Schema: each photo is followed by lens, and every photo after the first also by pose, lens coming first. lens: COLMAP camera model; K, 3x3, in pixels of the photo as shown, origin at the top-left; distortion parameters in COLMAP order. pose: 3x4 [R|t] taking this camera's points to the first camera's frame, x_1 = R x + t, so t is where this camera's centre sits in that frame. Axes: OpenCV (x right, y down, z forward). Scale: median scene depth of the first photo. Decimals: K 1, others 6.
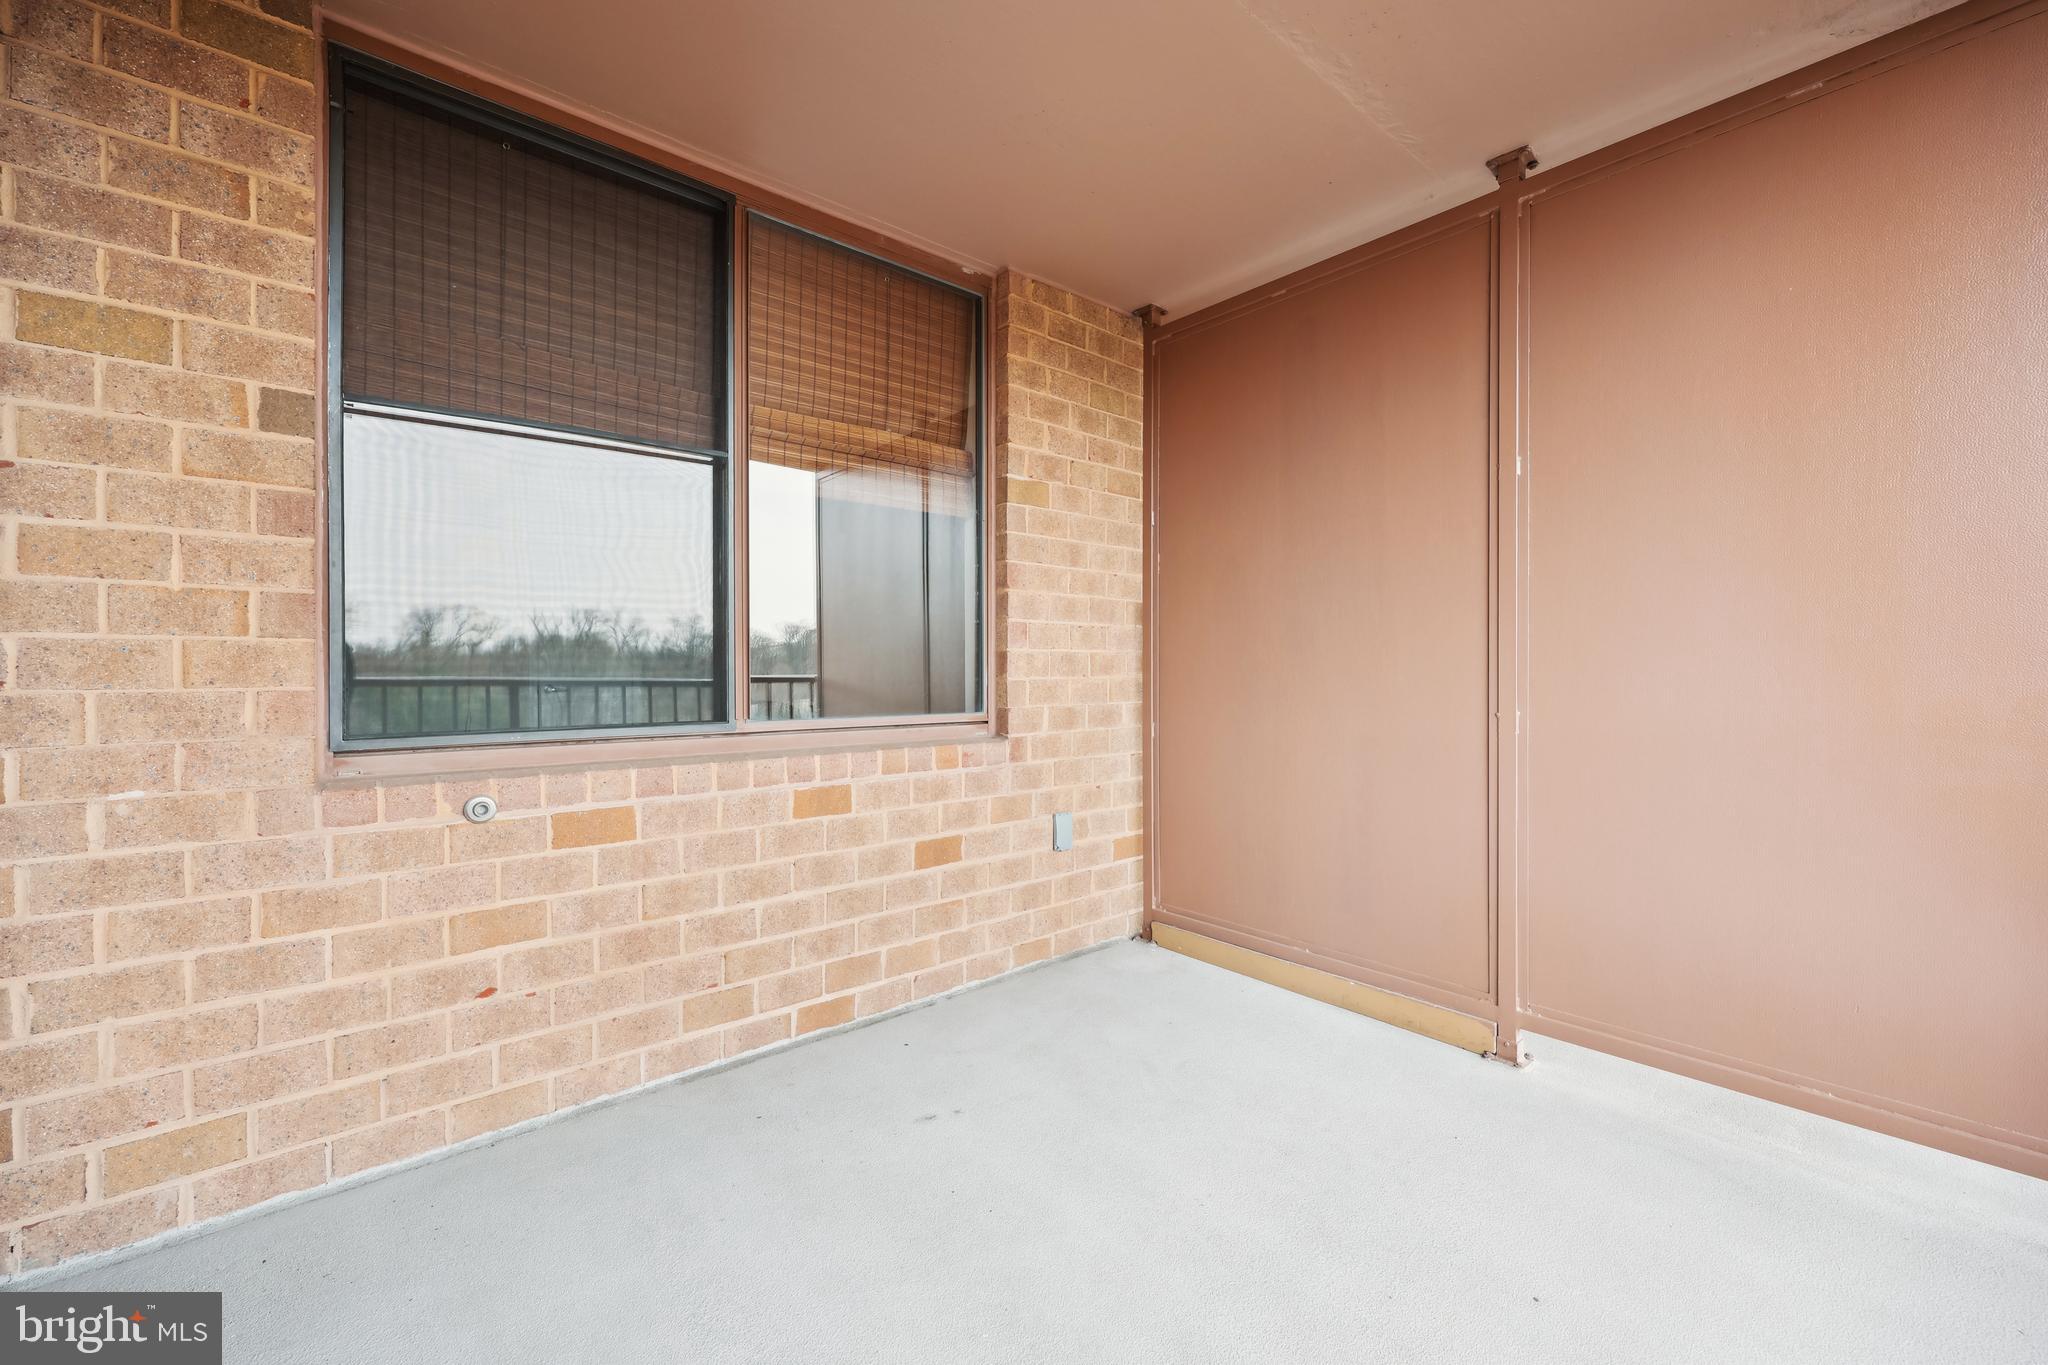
lens RADIAL K [[837.1, 0, 1024.4], [0, 837.1, 682.9], [0, 0, 1]] dist [-0.001043, -0.000286]
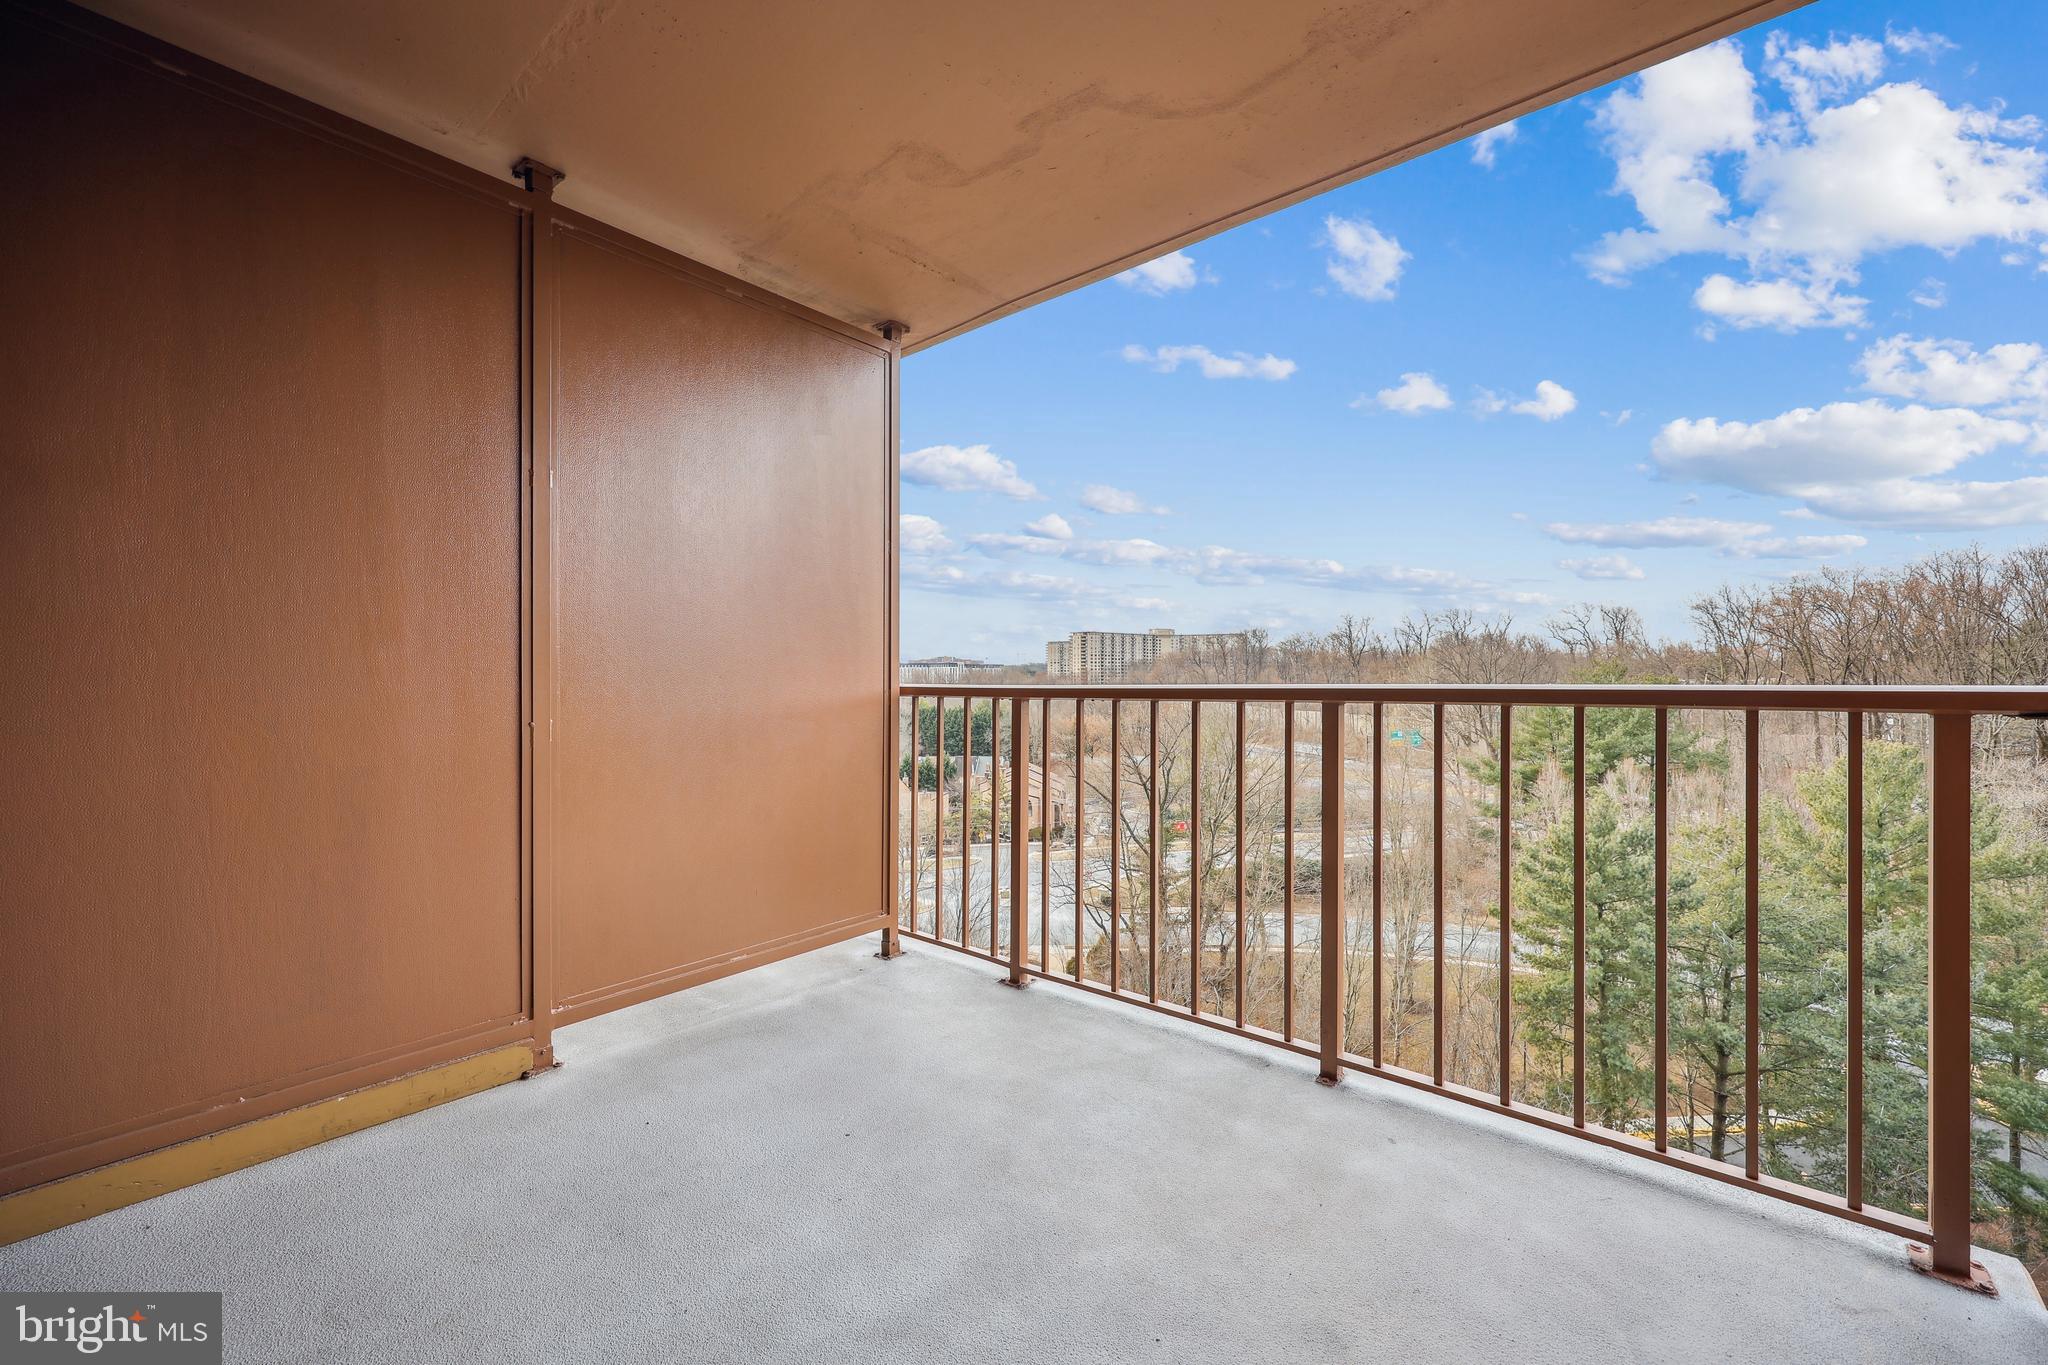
lens RADIAL K [[837.1, 0, 1022.4], [0, 837.1, 681.4], [0, 0, 1]] dist [-0.001043, -0.000286]
pose [[-0.171446, -0.000805, 0.985193, -0.504648], [0.014622, 0.999887, 0.003362, -0.005987], [-0.985085, 0.014981, -0.171415, 0.600288]]
